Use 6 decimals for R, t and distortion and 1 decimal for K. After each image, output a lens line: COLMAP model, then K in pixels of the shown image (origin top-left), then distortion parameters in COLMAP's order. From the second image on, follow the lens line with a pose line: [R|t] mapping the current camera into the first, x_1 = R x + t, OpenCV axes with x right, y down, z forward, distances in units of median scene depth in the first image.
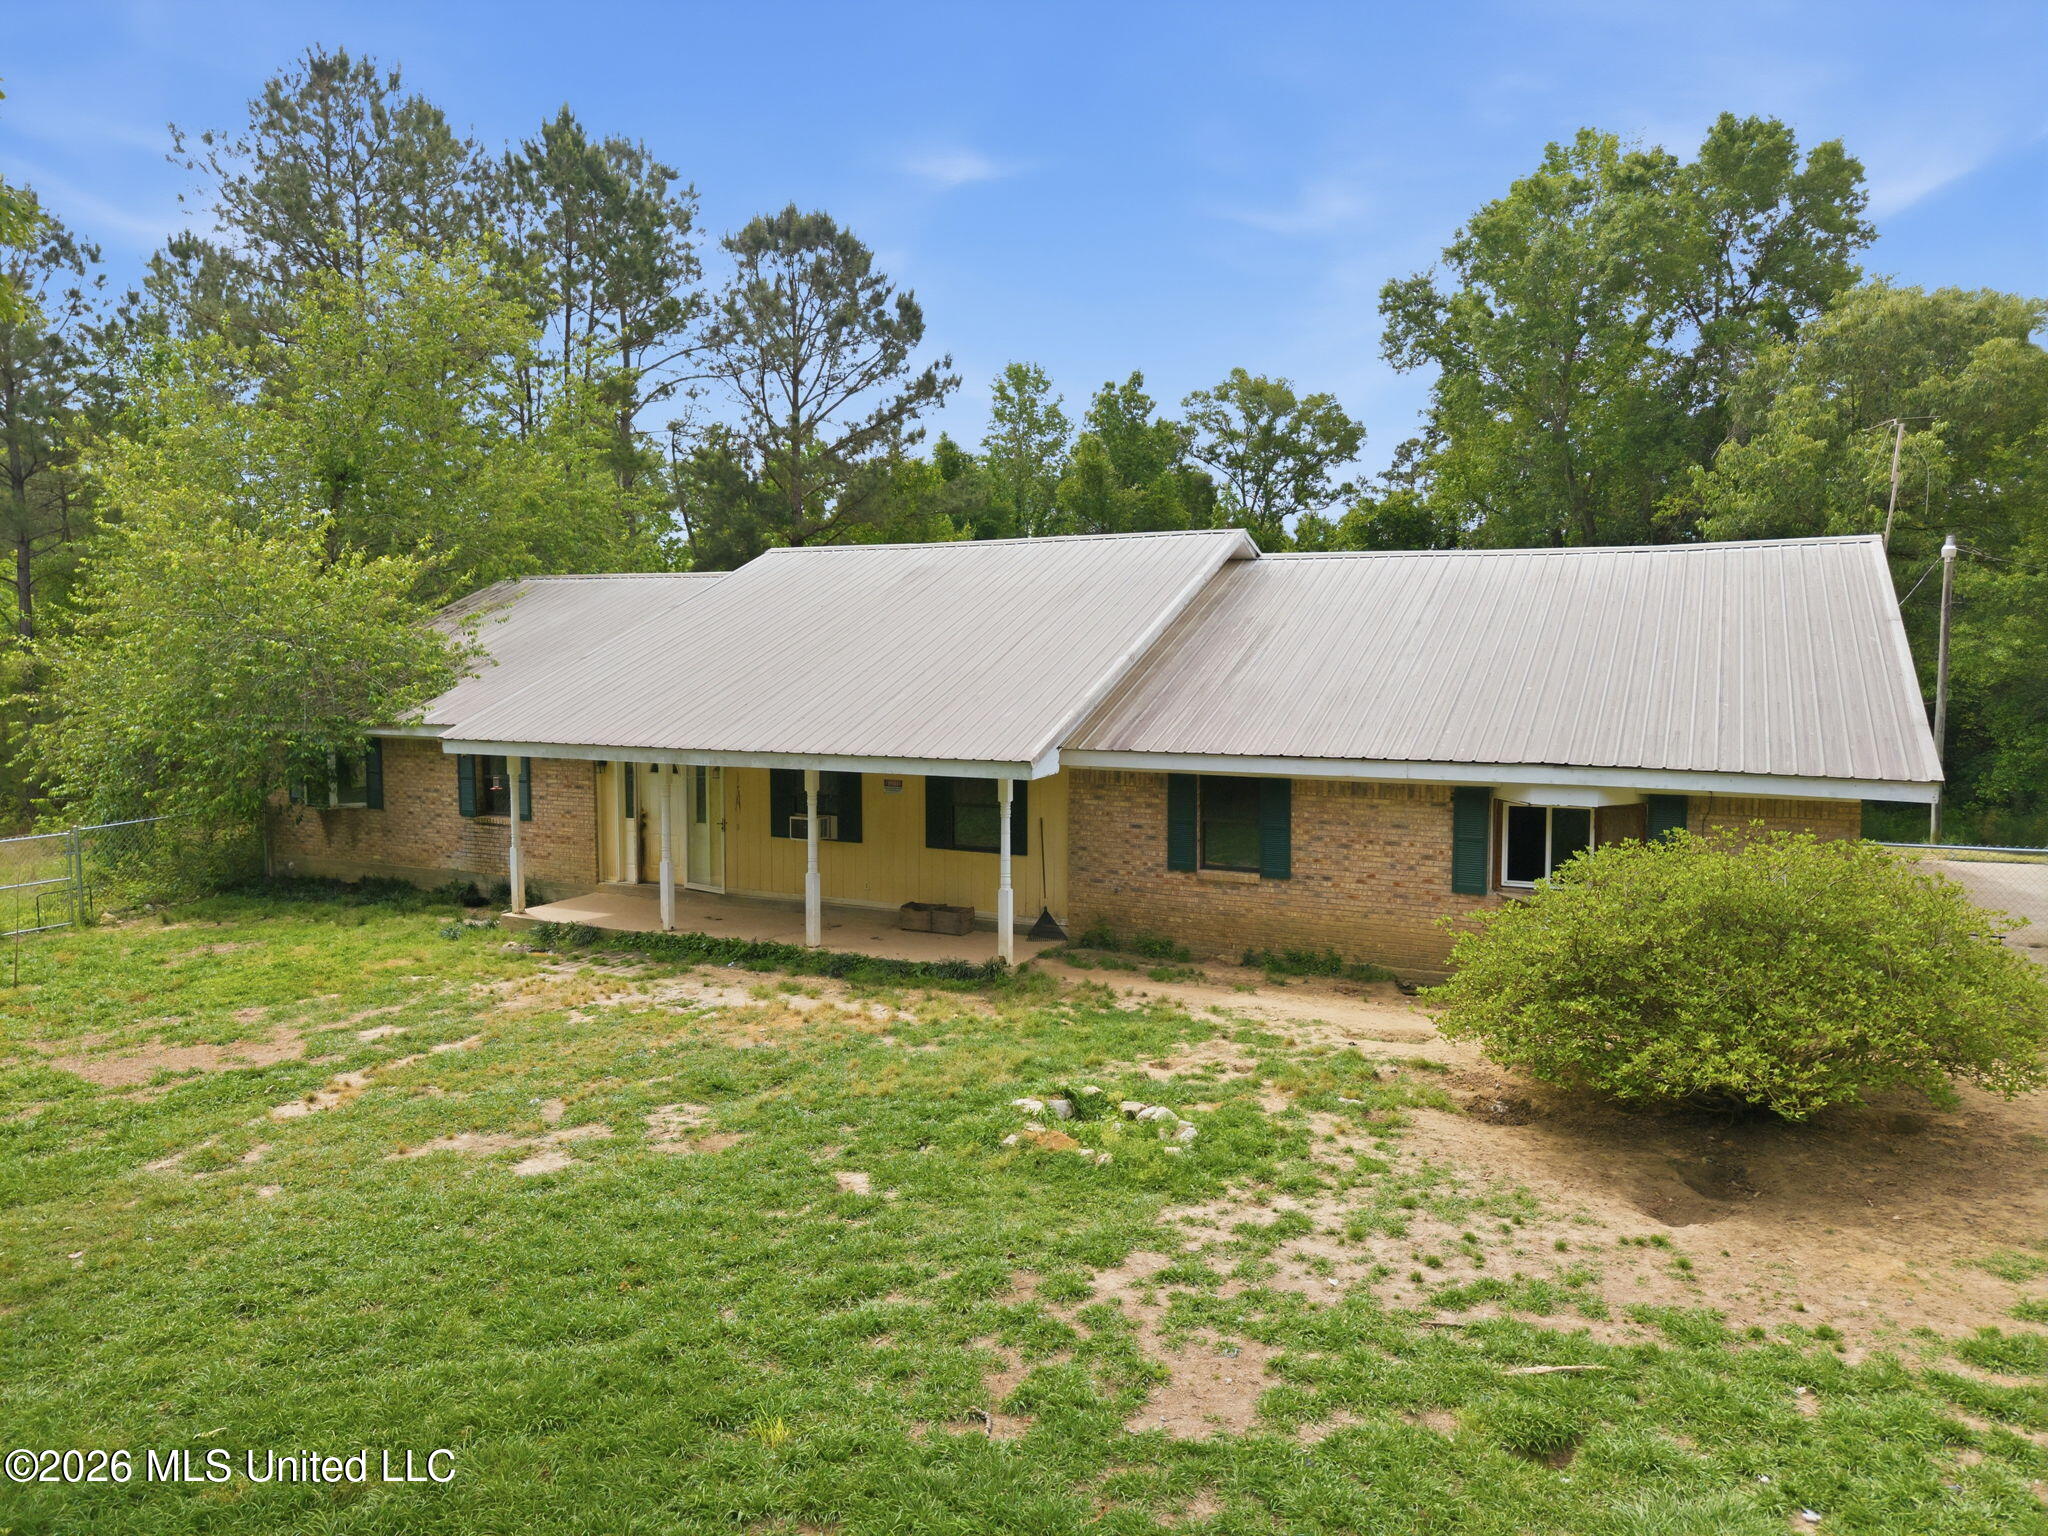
lens RADIAL K [[1355.9, 0, 1016.2], [0, 1355.9, 770.7], [0, 0, 1]] dist [0.024650, -0.028653]
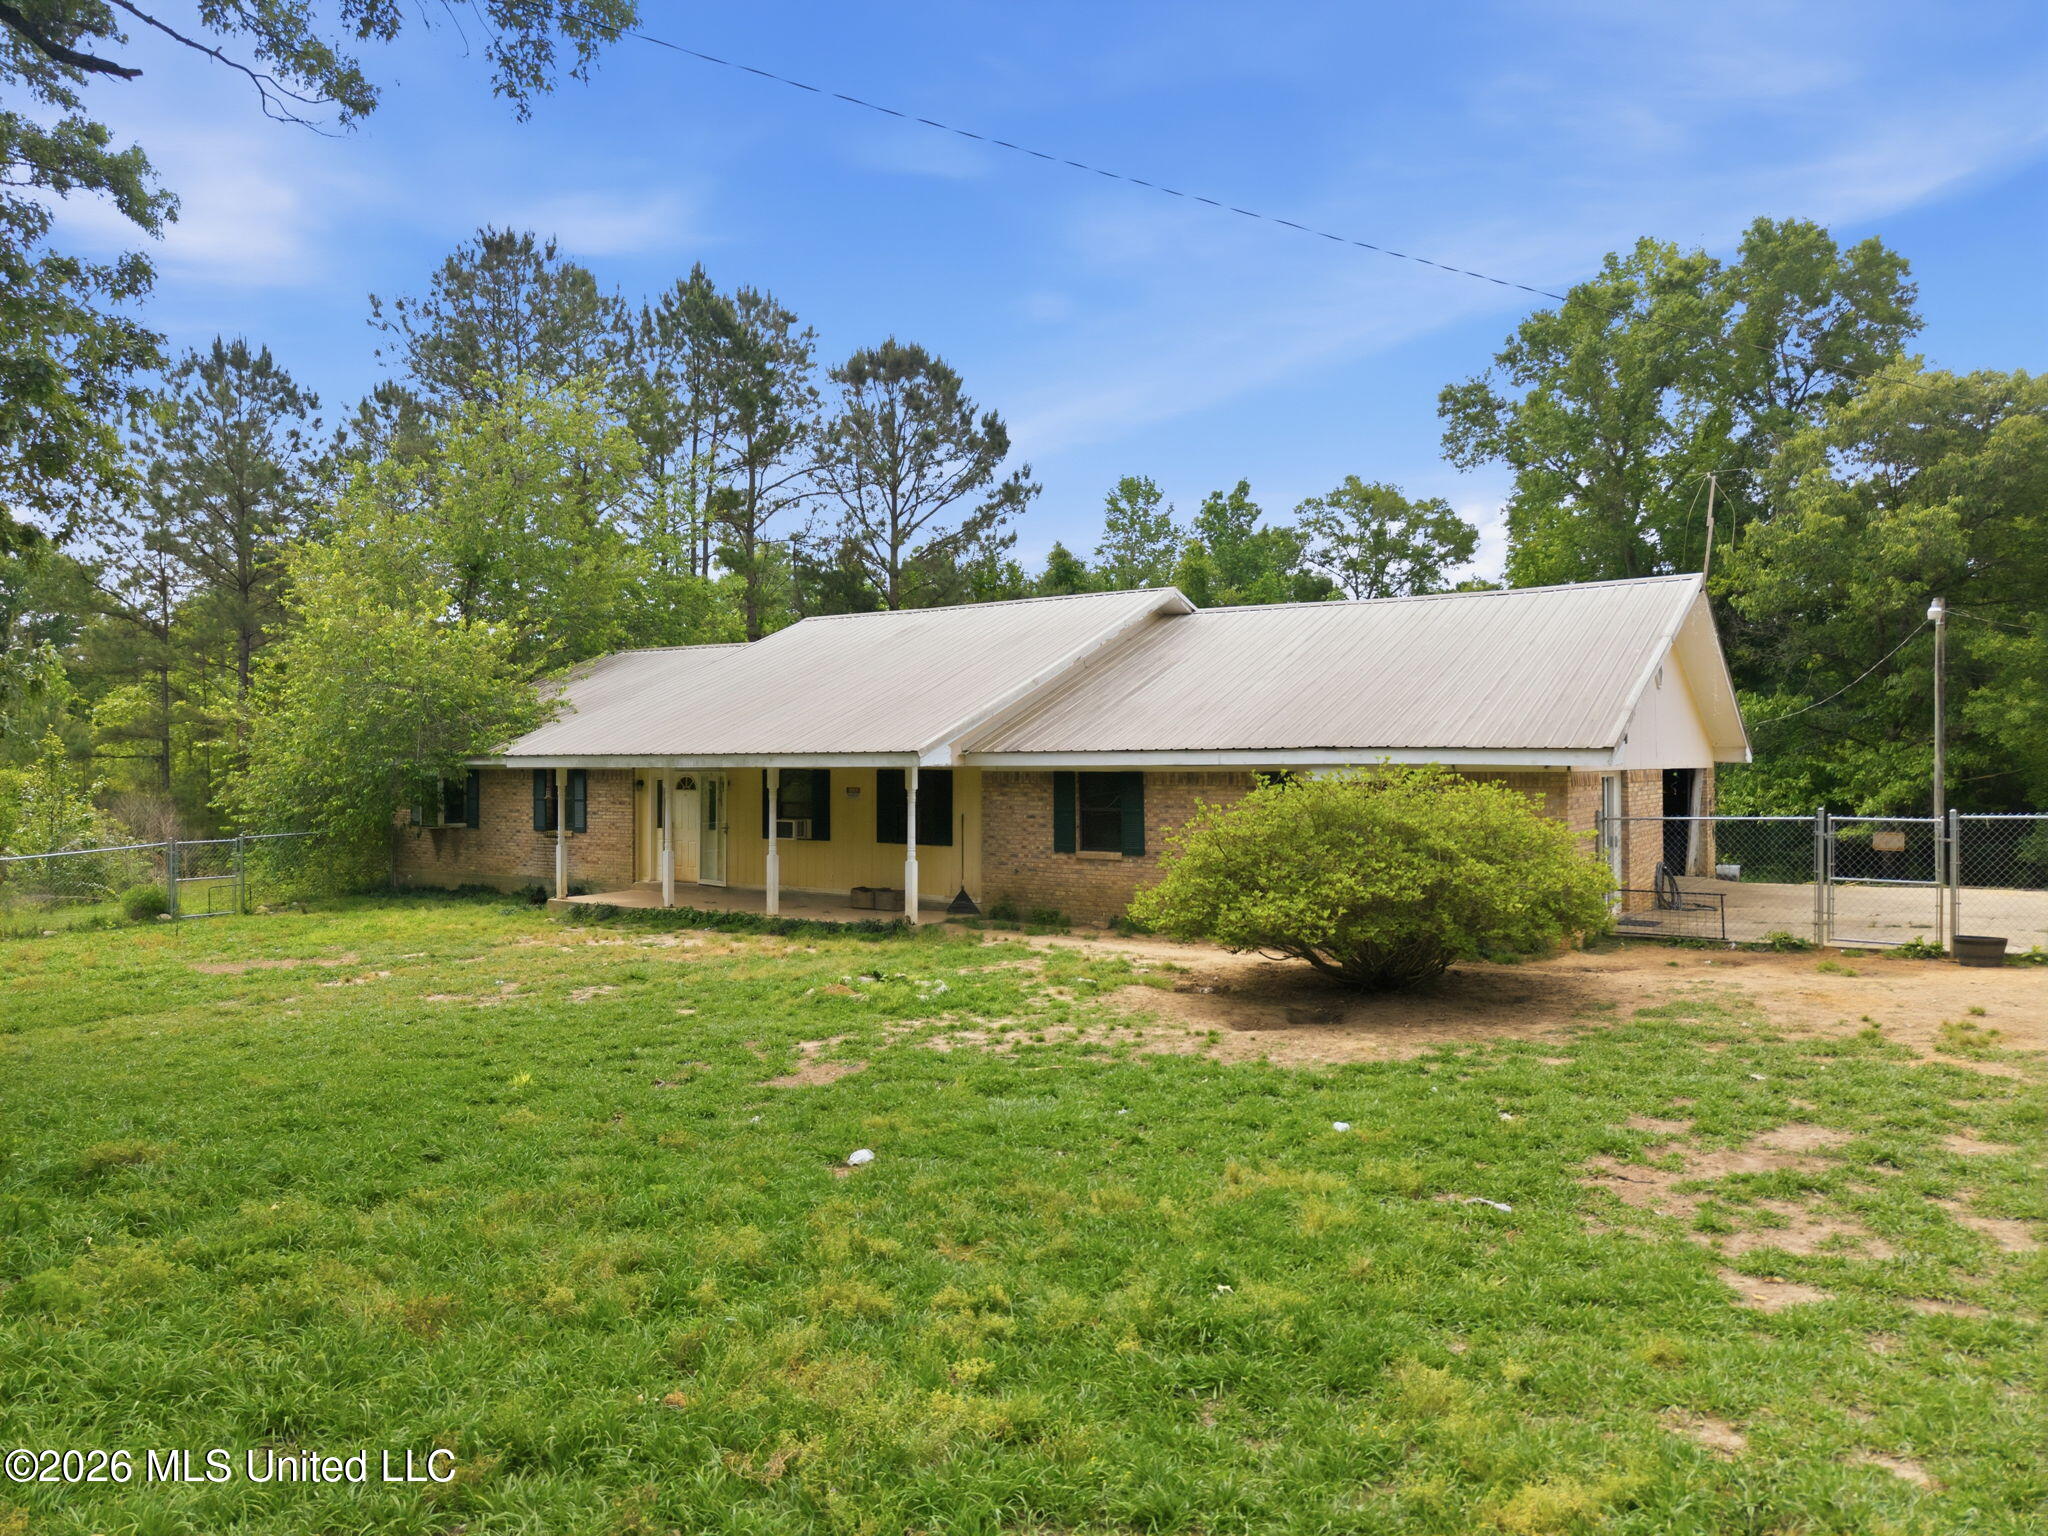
lens RADIAL K [[1355.9, 0, 1016.2], [0, 1355.9, 770.7], [0, 0, 1]] dist [0.024650, -0.028653]
pose [[0.991562, -0.000156, -0.129634, 0.088680], [-0.011133, 0.996202, -0.086355, 0.039919], [0.129155, 0.087070, 0.987794, -0.076371]]
